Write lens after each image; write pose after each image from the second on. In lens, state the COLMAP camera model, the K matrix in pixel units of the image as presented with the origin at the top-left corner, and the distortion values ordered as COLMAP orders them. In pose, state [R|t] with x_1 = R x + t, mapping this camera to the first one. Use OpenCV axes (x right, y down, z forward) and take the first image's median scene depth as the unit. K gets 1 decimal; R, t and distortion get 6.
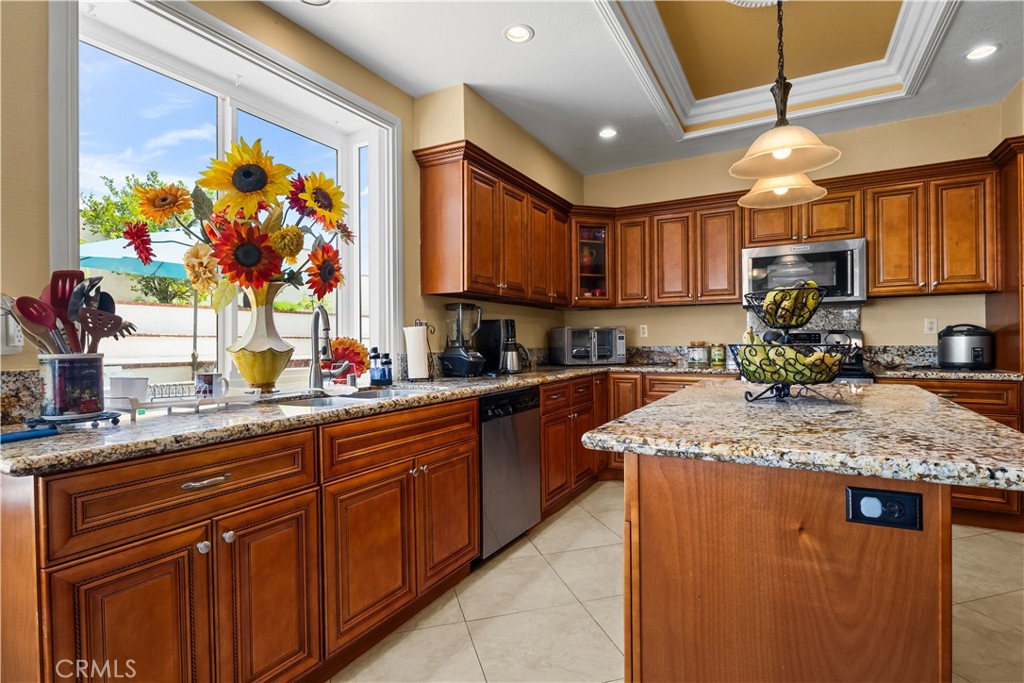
lens RADIAL K [[512.1, 0, 509.1], [0, 512.1, 340.9], [0, 0, 1]] dist [-0.006271, -0.001054]
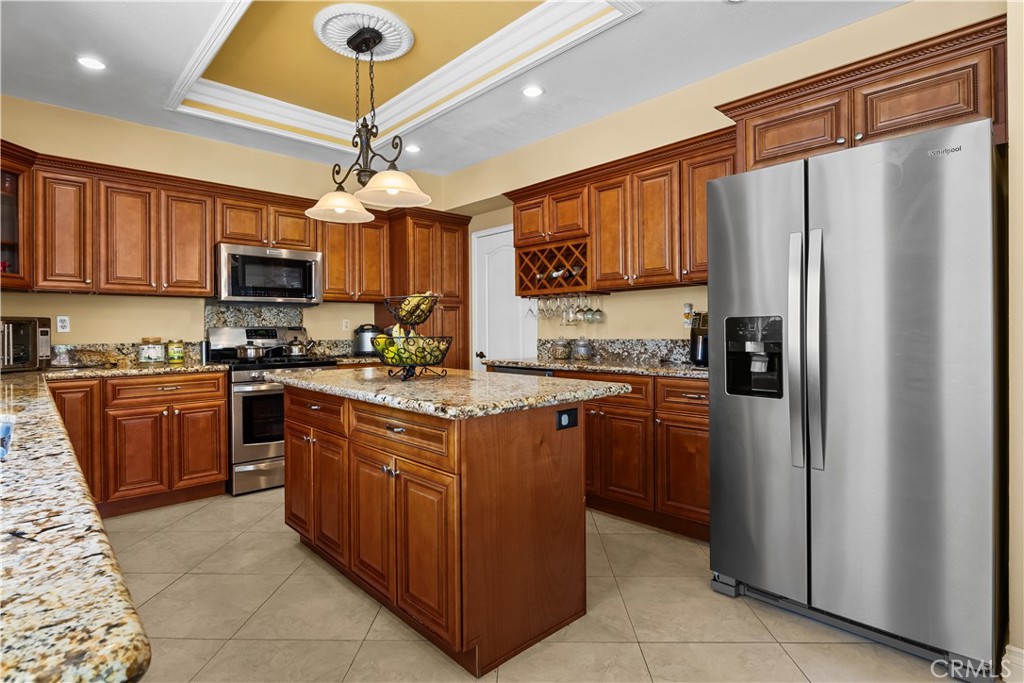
lens RADIAL K [[512.1, 0, 520.9], [0, 512.1, 331.2], [0, 0, 1]] dist [-0.006271, -0.001054]
pose [[0.293533, 0.007445, 0.955920, -0.343443], [0.006501, 0.999931, -0.009785, 0.003727], [-0.955927, 0.009087, 0.293465, 0.173526]]
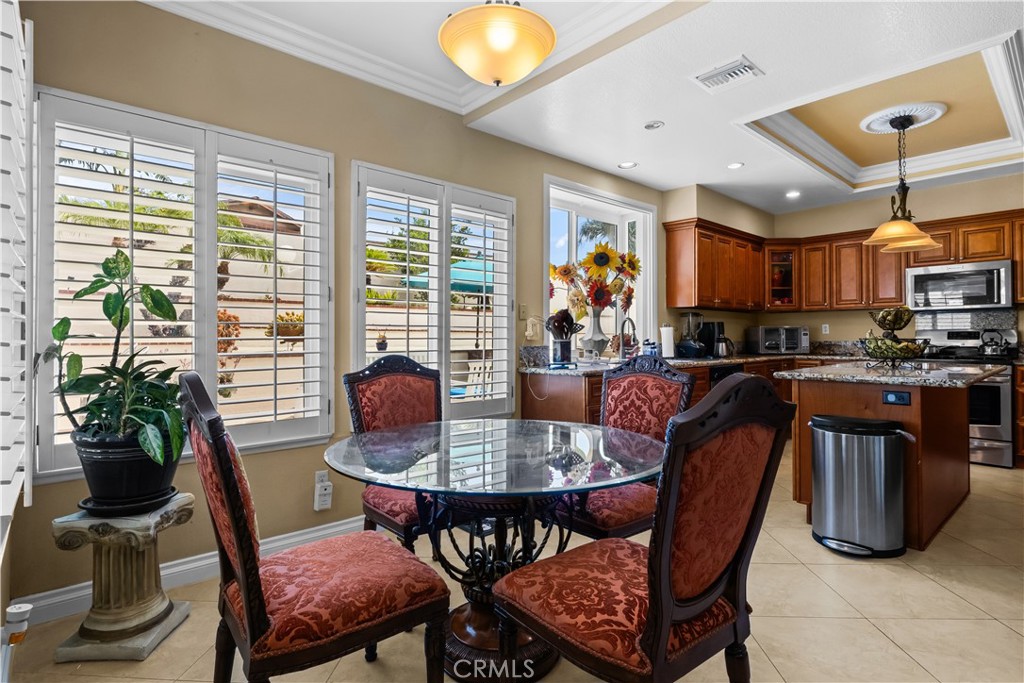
lens RADIAL K [[512.1, 0, 512.8], [0, 512.1, 330.8], [0, 0, 1]] dist [-0.006271, -0.001054]
pose [[0.946278, 0.003307, -0.323337, -0.093226], [-0.006482, 0.999941, -0.008741, 0.002124], [0.323289, 0.010368, 0.946243, -0.649142]]
